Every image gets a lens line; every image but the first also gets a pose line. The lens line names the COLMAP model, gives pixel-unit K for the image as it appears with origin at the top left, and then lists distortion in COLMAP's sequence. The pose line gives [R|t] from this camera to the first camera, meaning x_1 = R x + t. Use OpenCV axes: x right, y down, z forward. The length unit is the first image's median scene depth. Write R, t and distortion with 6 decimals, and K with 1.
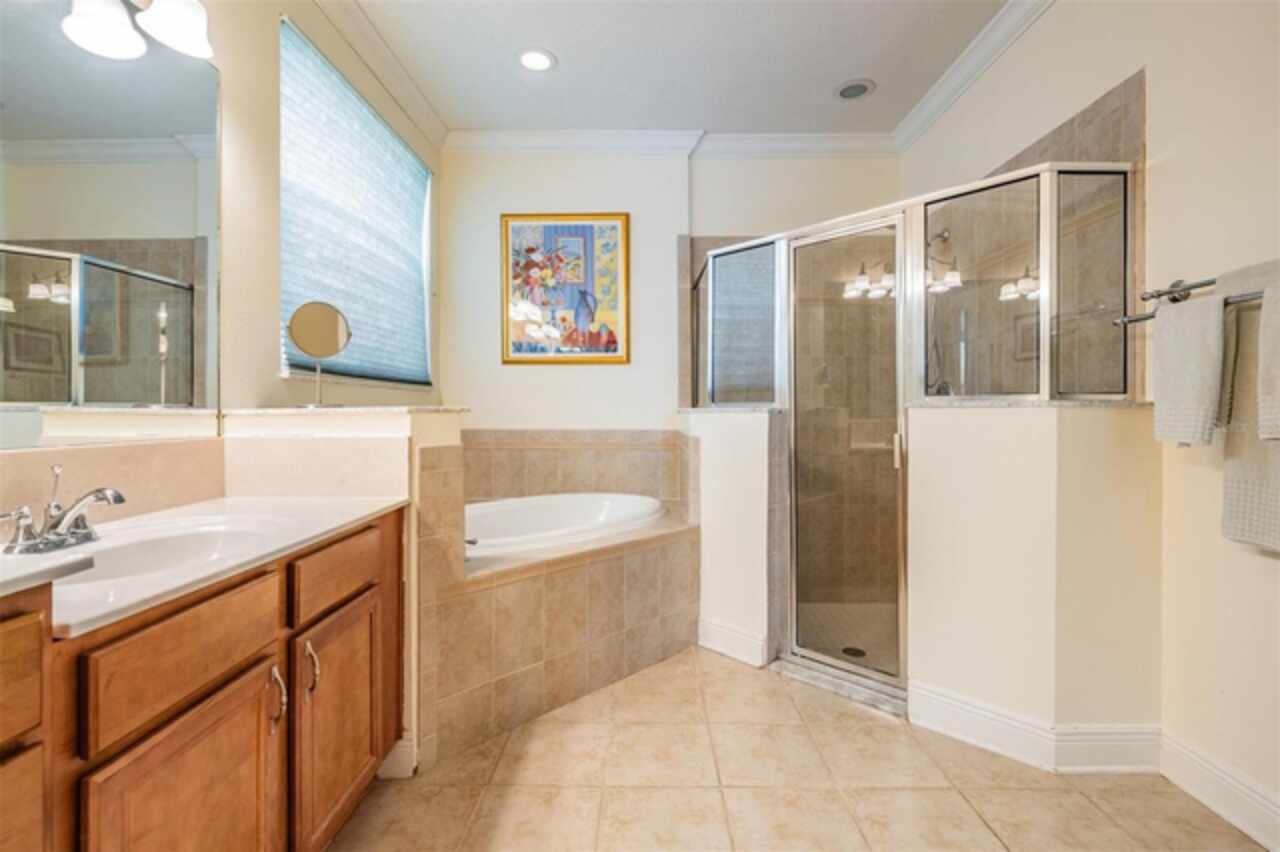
lens RADIAL K [[578.4, 0, 650.0], [0, 578.4, 415.8], [0, 0, 1]] dist [0.000626, -0.000412]
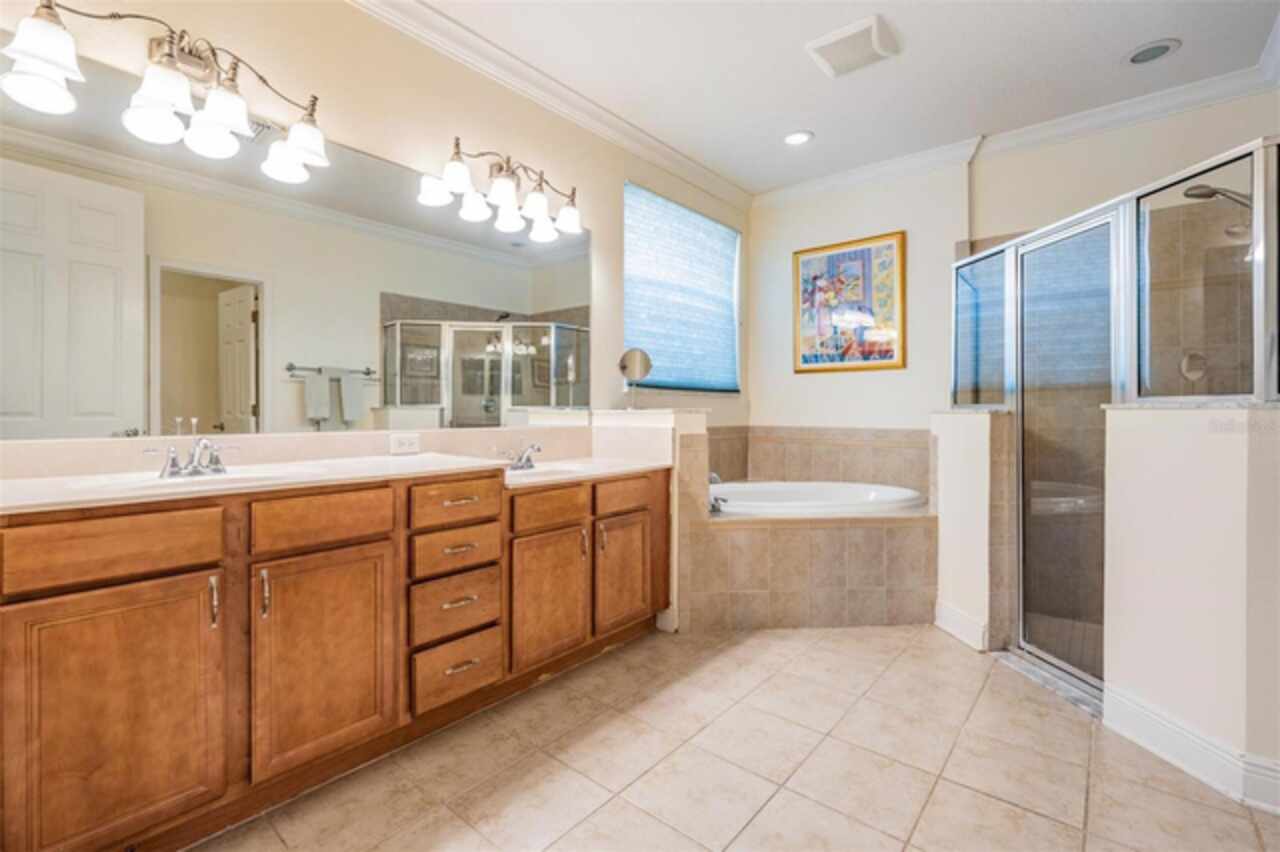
lens RADIAL K [[578.4, 0, 629.7], [0, 578.4, 417.8], [0, 0, 1]] dist [0.000626, -0.000412]
pose [[0.766726, 0.009290, -0.641907, 0.387893], [-0.007381, 0.999957, 0.005656, 0.000971], [0.641932, 0.000401, 0.766761, -0.246052]]
